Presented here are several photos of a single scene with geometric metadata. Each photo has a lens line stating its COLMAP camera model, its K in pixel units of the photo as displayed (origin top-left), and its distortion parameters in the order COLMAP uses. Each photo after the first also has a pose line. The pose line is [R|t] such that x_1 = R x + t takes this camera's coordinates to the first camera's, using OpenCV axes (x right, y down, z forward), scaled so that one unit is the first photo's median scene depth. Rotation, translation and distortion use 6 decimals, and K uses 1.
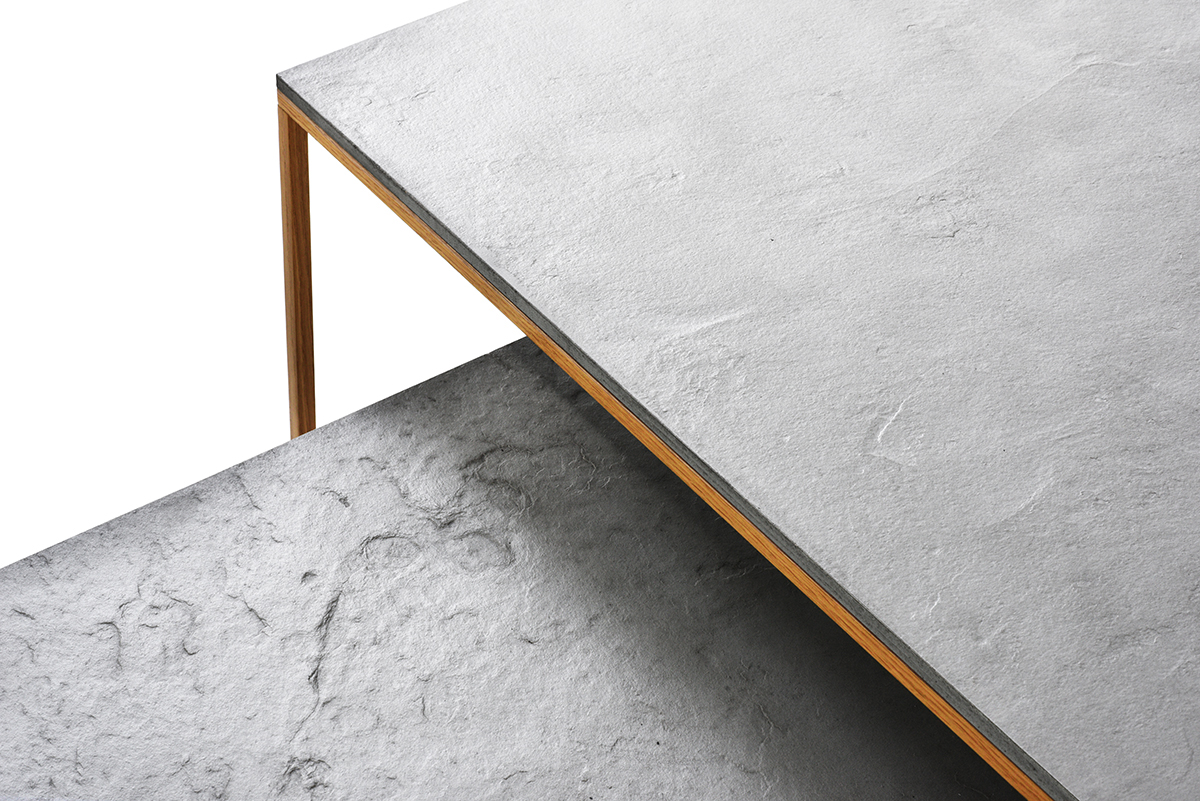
lens RADIAL K [[2732.5, 0, 600.0], [0, 2732.5, 400.5], [0, 0, 1]] dist [0.189861, -0.910833]
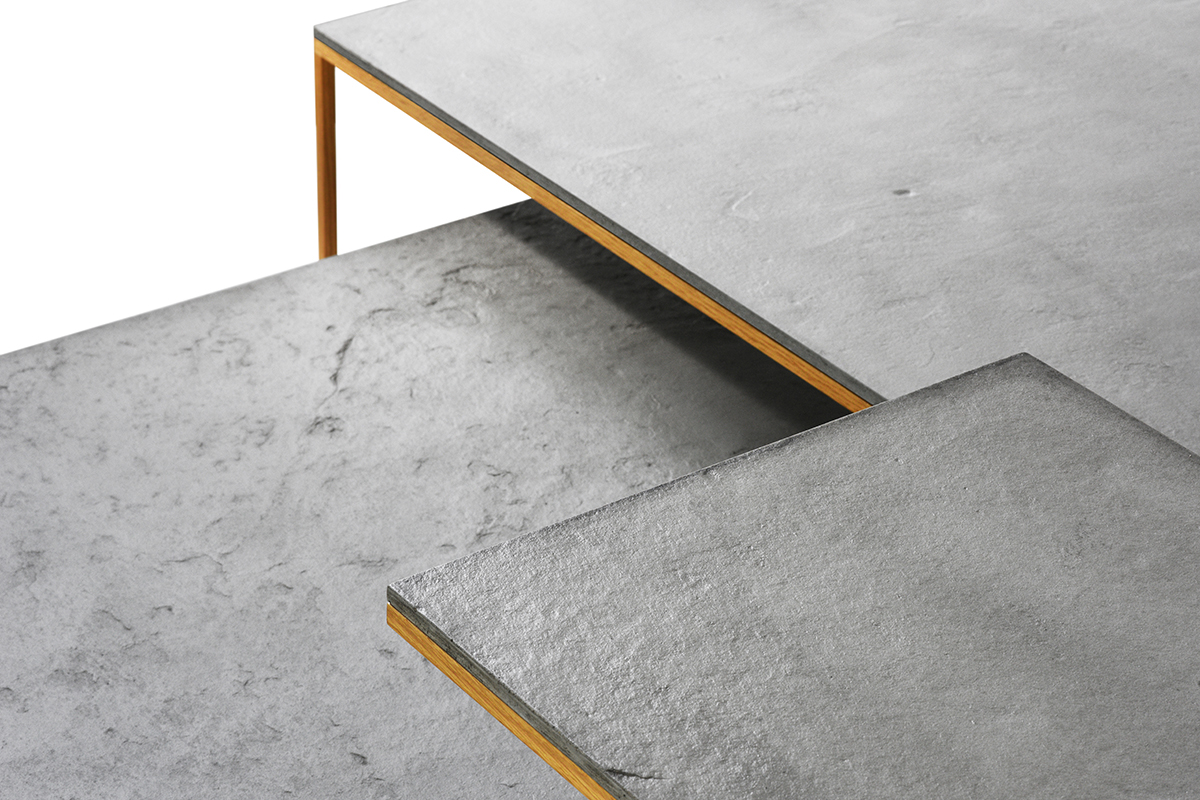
lens RADIAL K [[2732.5, 0, 600.0], [0, 2732.5, 400.0], [0, 0, 1]] dist [0.189861, -0.910833]
pose [[0.999922, -0.003740, -0.011925, 0.047418], [0.001557, 0.984023, -0.178033, 0.351949], [0.012401, 0.178000, 0.983952, -0.366007]]
